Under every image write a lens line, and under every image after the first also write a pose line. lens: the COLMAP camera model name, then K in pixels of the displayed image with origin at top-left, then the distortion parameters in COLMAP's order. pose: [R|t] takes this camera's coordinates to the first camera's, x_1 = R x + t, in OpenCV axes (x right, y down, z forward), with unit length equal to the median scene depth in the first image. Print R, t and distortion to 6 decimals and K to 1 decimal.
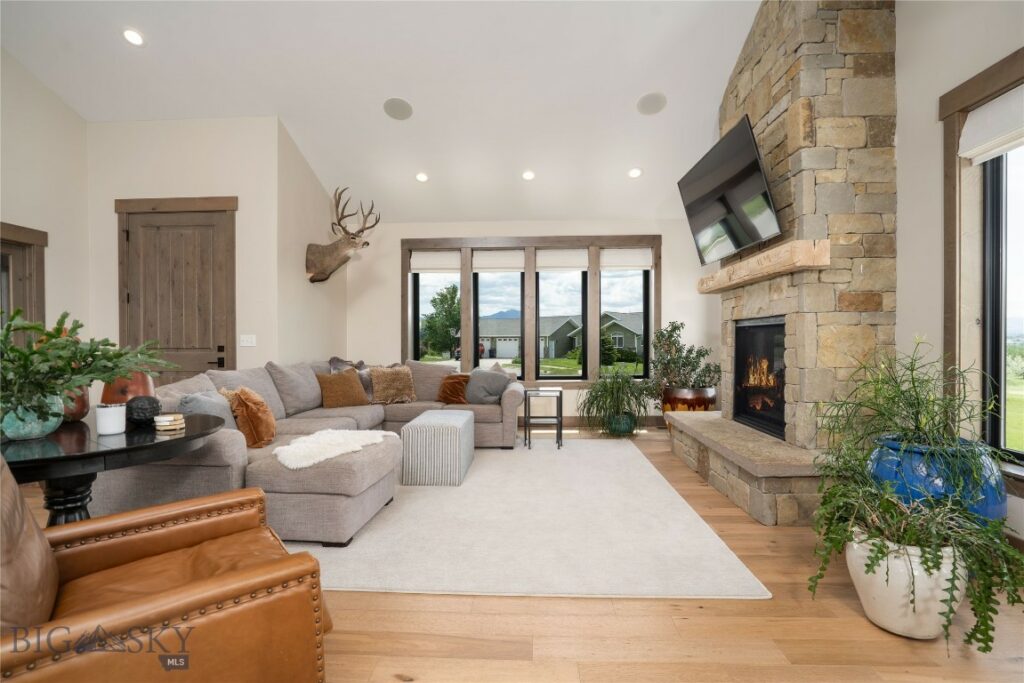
lens RADIAL K [[510.2, 0, 512.0], [0, 510.2, 341.5], [0, 0, 1]] dist [-0.053331, 0.028140]
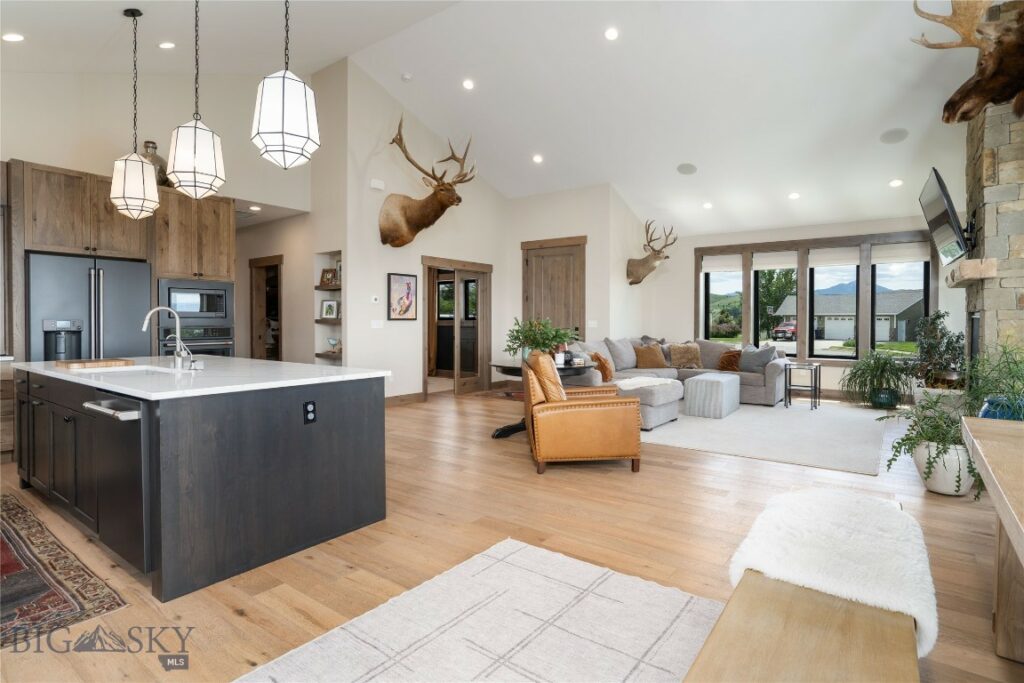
lens RADIAL K [[520.2, 0, 512.5], [0, 520.2, 320.6], [0, 0, 1]] dist [-0.019176, 0.000530]
pose [[0.833584, 0.007511, -0.552342, 0.180222], [-0.005819, 0.999971, 0.004815, -0.019436], [0.552362, -0.000800, 0.833604, -0.524592]]
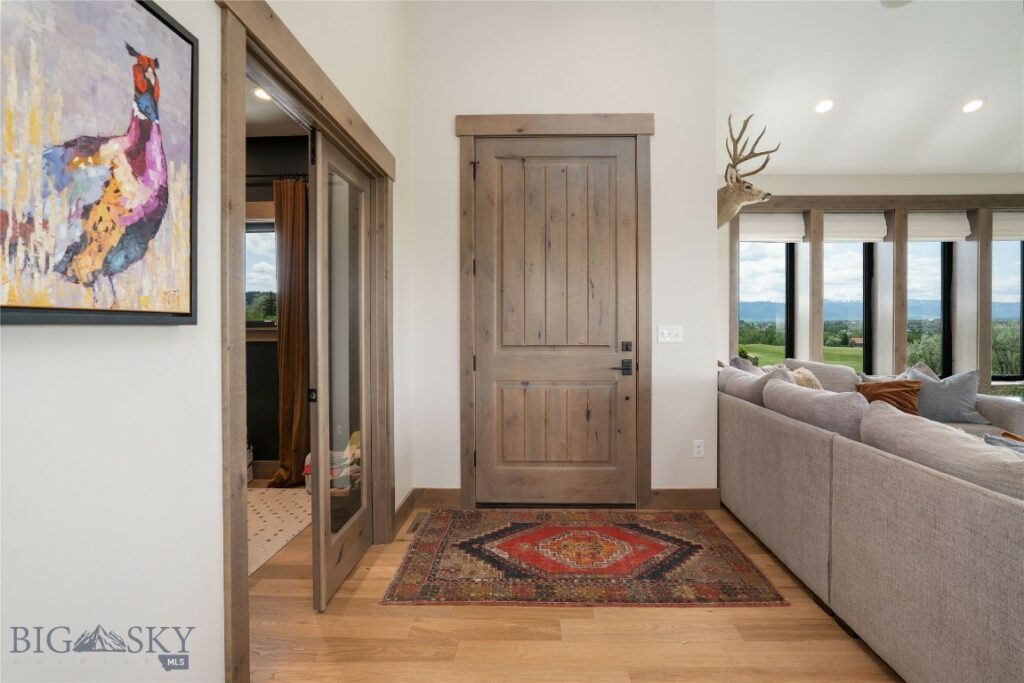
lens RADIAL K [[520.2, 0, 512.5], [0, 520.2, 320.6], [0, 0, 1]] dist [-0.019176, 0.000530]
pose [[0.999817, 0.001640, 0.019080, -0.730355], [-0.001337, 0.999873, -0.015910, -0.007978], [-0.019104, 0.015881, 0.999691, 0.327683]]
